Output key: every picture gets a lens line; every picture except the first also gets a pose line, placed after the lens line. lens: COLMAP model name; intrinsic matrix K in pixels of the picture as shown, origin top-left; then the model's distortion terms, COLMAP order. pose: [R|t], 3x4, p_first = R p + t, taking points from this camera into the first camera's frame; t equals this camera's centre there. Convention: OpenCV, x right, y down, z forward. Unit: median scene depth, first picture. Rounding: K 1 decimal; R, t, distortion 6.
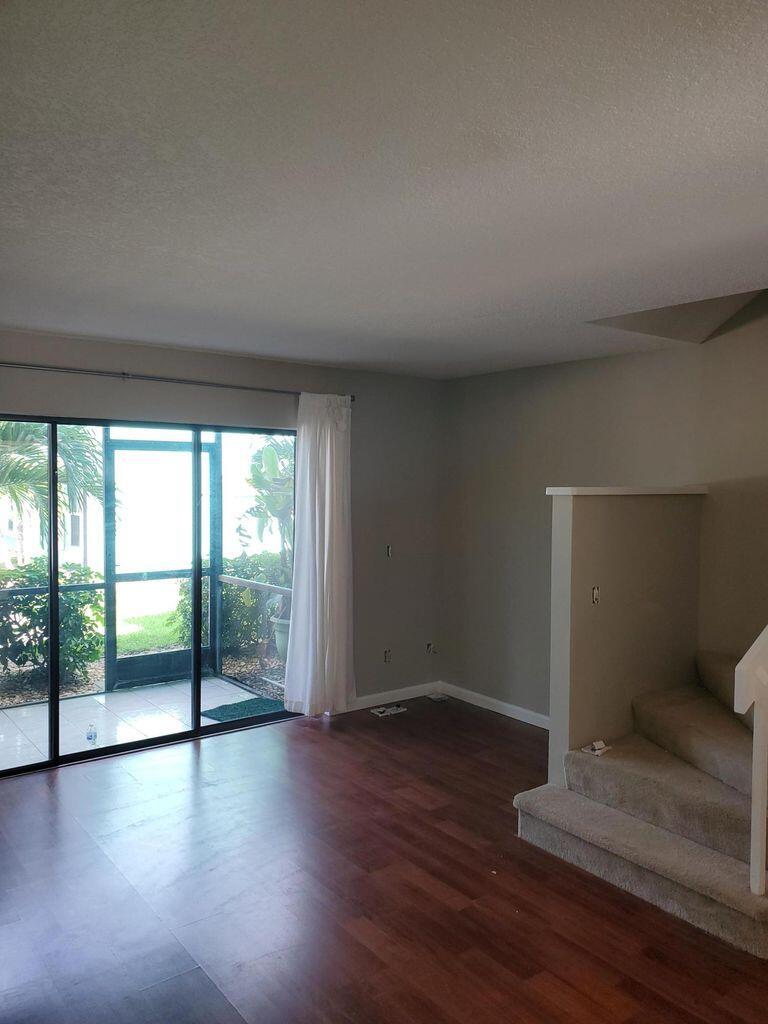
lens RADIAL K [[791.3, 0, 384.0], [0, 791.3, 512.0], [0, 0, 1]] dist [0.018325, -0.009371]
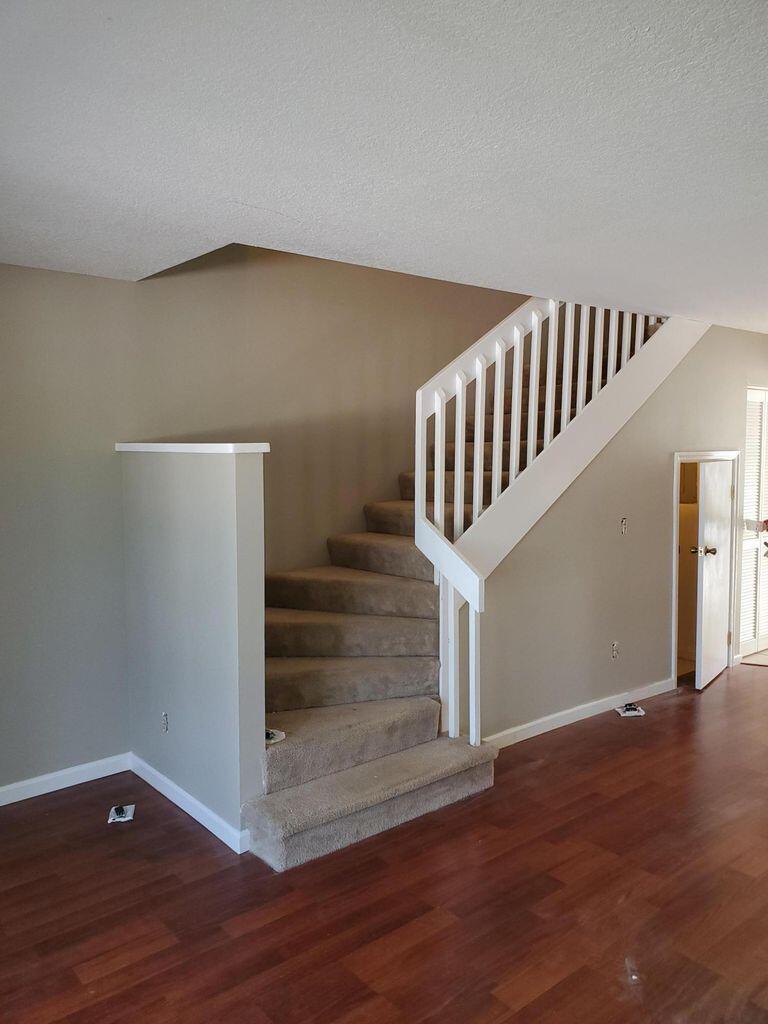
lens RADIAL K [[791.3, 0, 384.0], [0, 791.3, 512.0], [0, 0, 1]] dist [0.018325, -0.009371]
pose [[-0.046824, -0.085232, 0.995260, -0.611522], [0.054667, 0.994641, 0.087751, -0.025194], [-0.997406, 0.058517, -0.041914, 0.898990]]
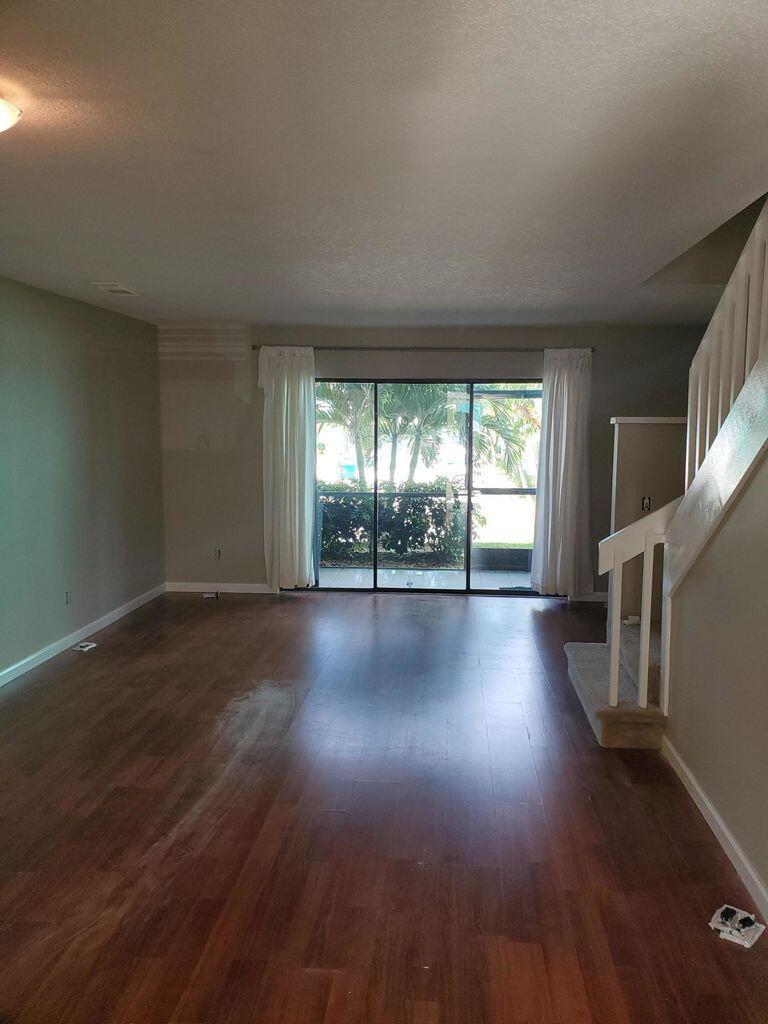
lens RADIAL K [[791.3, 0, 384.0], [0, 791.3, 512.0], [0, 0, 1]] dist [0.018325, -0.009371]
pose [[0.731256, 0.066501, -0.678853, 0.818939], [-0.022626, 0.997053, 0.073300, 0.036091], [0.681728, -0.038242, 0.730606, -0.198188]]
